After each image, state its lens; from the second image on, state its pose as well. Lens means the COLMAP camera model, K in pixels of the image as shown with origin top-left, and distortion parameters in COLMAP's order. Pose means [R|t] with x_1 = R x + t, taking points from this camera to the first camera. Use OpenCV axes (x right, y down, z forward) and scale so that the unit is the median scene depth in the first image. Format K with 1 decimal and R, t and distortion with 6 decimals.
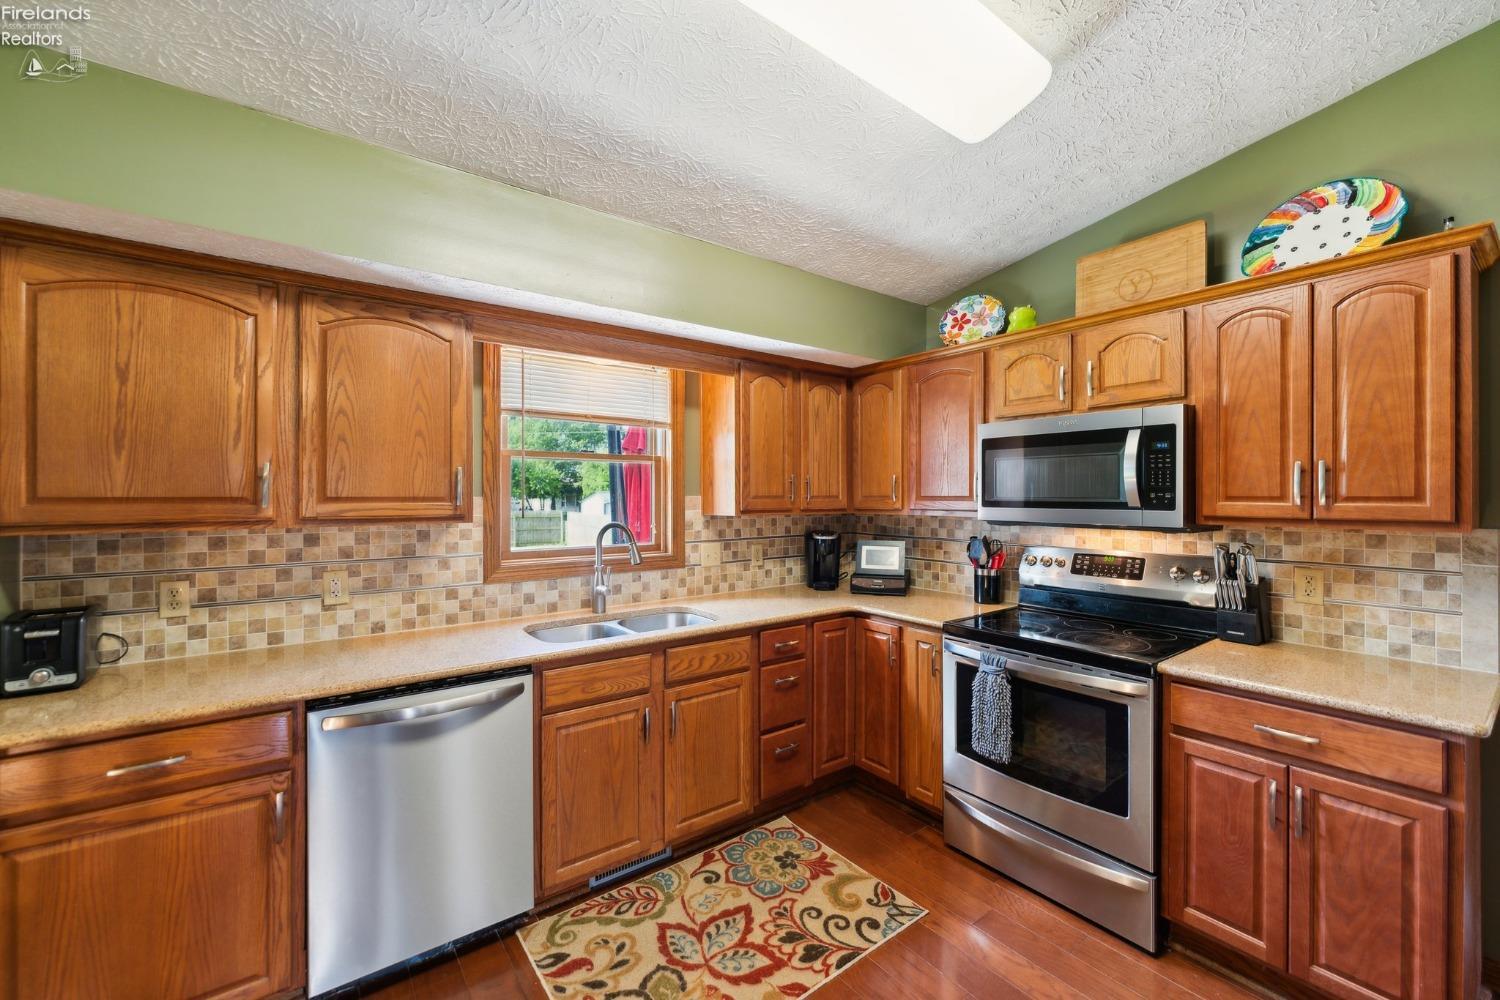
lens RADIAL K [[602.9, 0, 744.7], [0, 602.9, 495.9], [0, 0, 1]] dist [-0.009158, 0.000030]
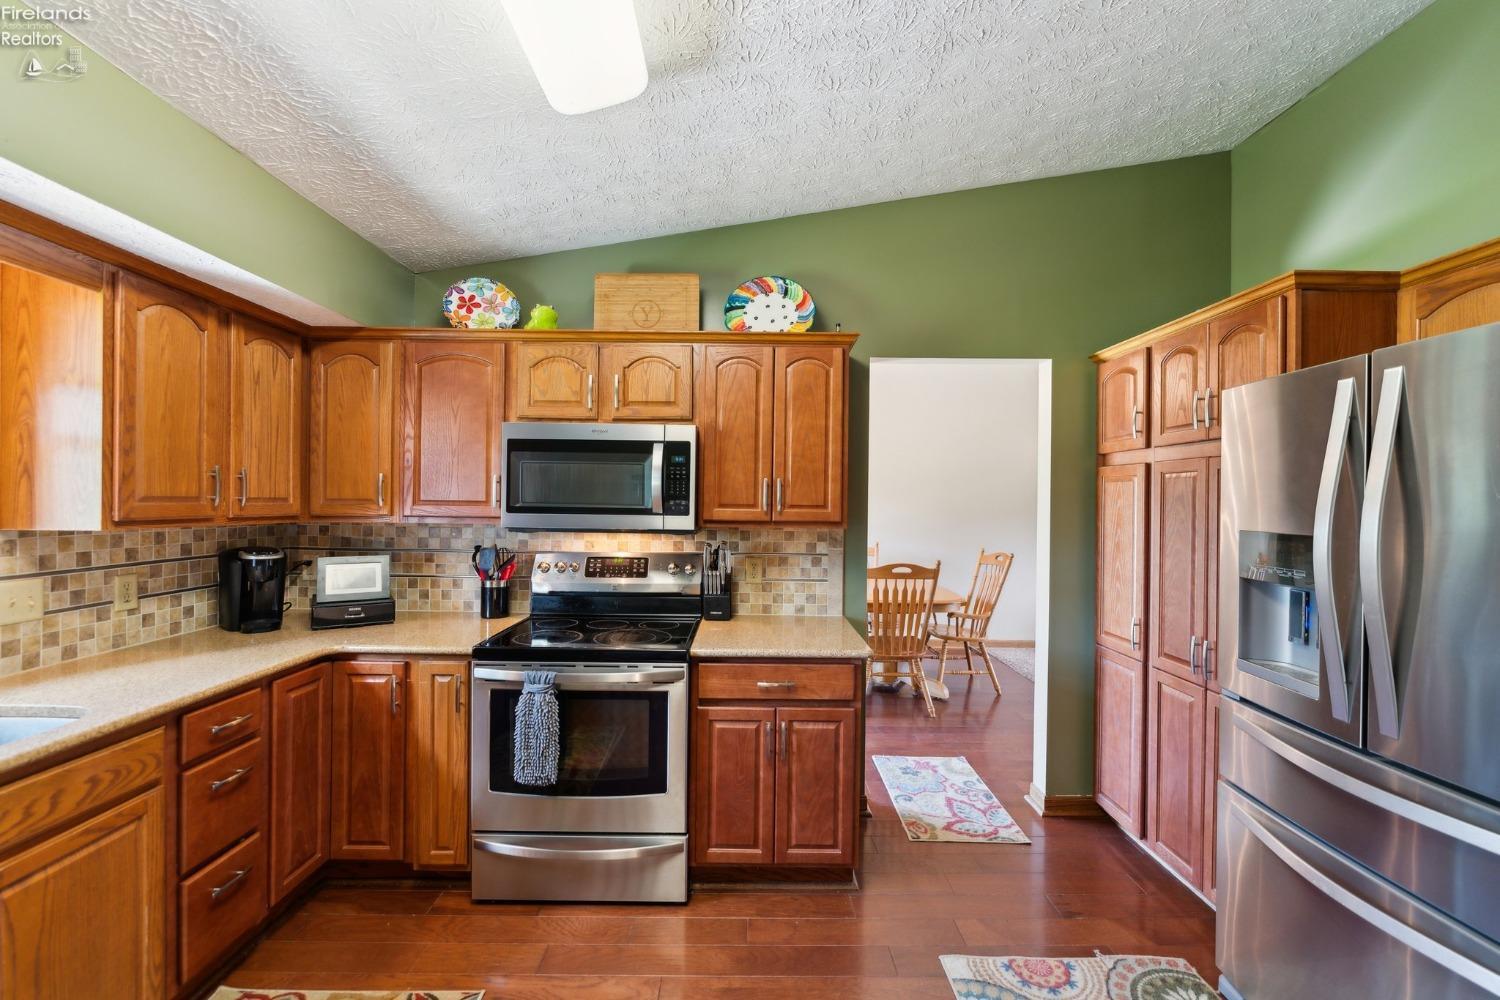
lens RADIAL K [[604.7, 0, 750.3], [0, 604.7, 504.3], [0, 0, 1]] dist [-0.007403, 0.000441]
pose [[0.587903, 0.005369, 0.808914, -0.131622], [-0.012040, 0.999925, 0.002114, -0.001295], [-0.808842, -0.010982, 0.587923, 0.164021]]
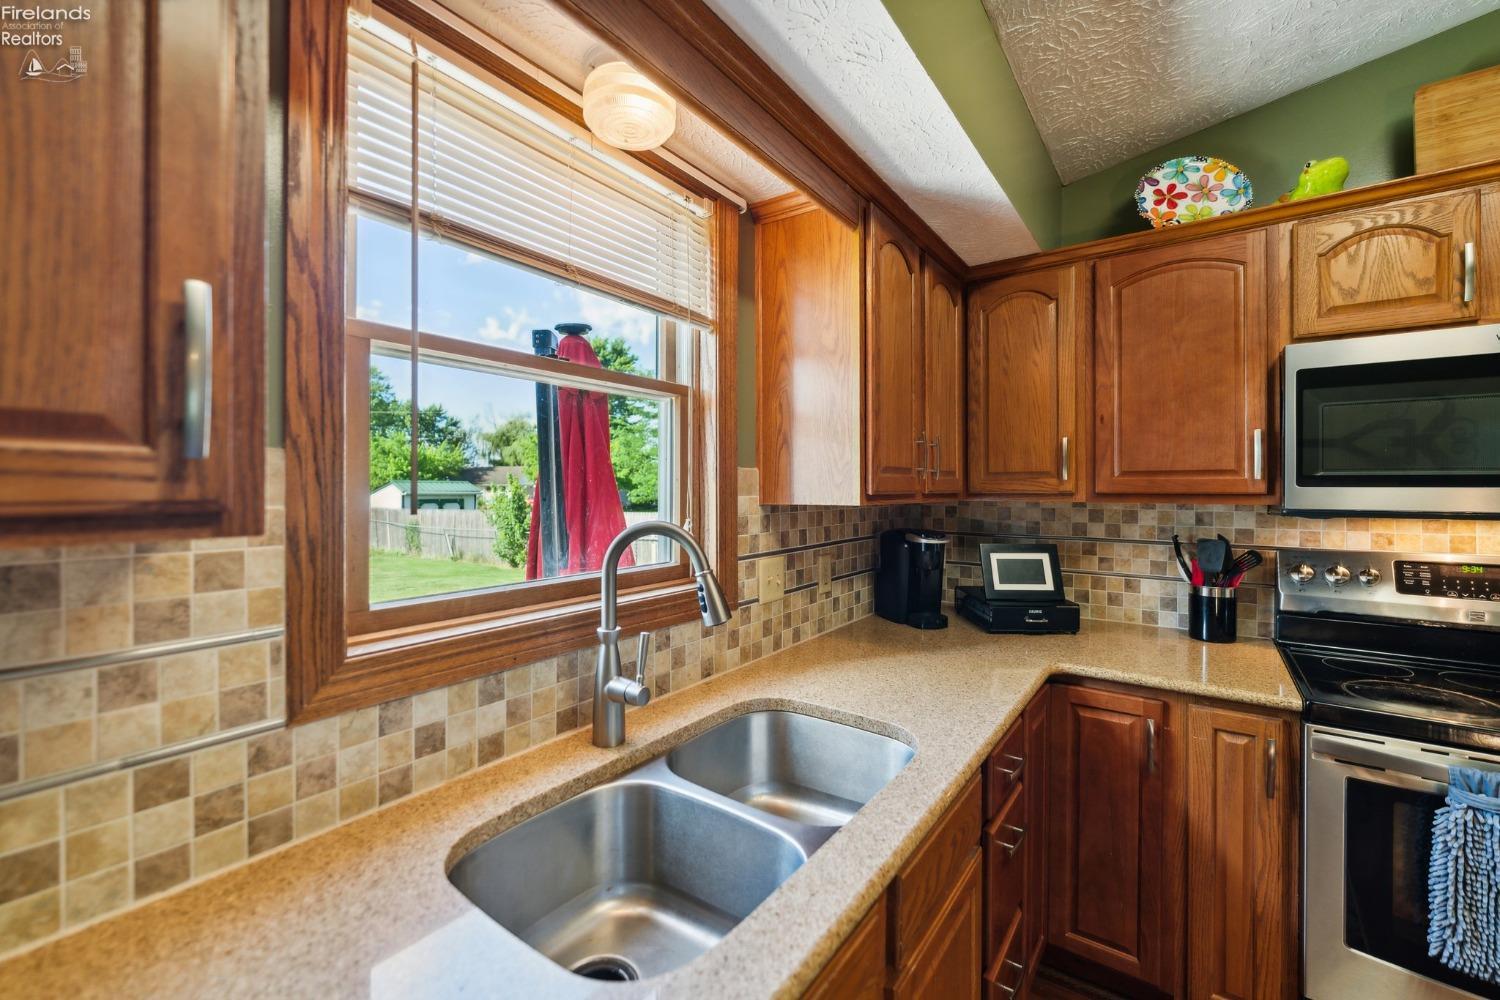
lens RADIAL K [[612.0, 0, 753.2], [0, 612.0, 486.8], [0, 0, 1]] dist [-0.008498, -0.000034]
pose [[0.955202, 0.001922, 0.295950, -0.286464], [-0.001056, 0.999995, -0.003088, 0.021629], [-0.295954, 0.002637, 0.955198, 0.604232]]
